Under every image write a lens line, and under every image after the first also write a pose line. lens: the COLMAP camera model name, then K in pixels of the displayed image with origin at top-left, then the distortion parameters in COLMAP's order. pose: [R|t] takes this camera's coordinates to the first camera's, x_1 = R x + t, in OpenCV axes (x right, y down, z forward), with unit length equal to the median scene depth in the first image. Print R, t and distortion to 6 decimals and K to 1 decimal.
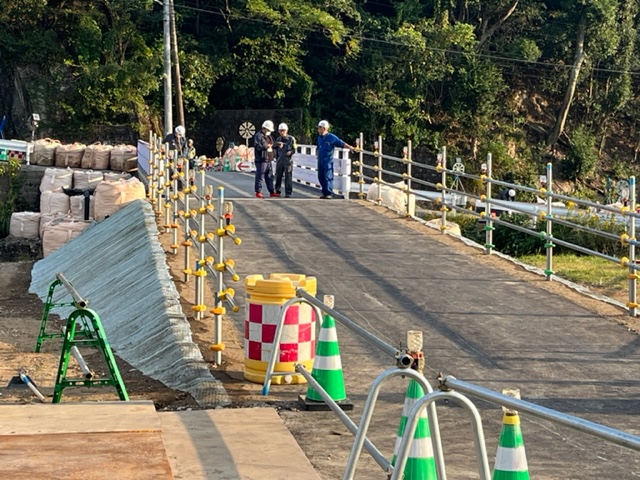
lens RADIAL K [[1454.2, 0, 319.9], [0, 1454.2, 240.2], [0, 0, 1]] dist [0.268953, 0.000000]
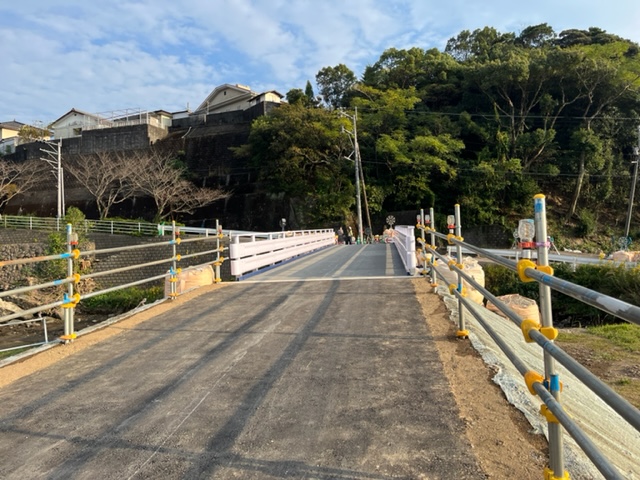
lens RADIAL K [[479.9, 0, 319.5], [0, 479.9, 236.9], [0, 0, 1]] dist [0.065049, -0.084890]
pose [[0.958886, -0.050640, -0.279238, 0.025350], [0.035944, 0.997698, -0.057504, -0.019061], [0.281507, 0.045103, 0.958499, 0.328180]]
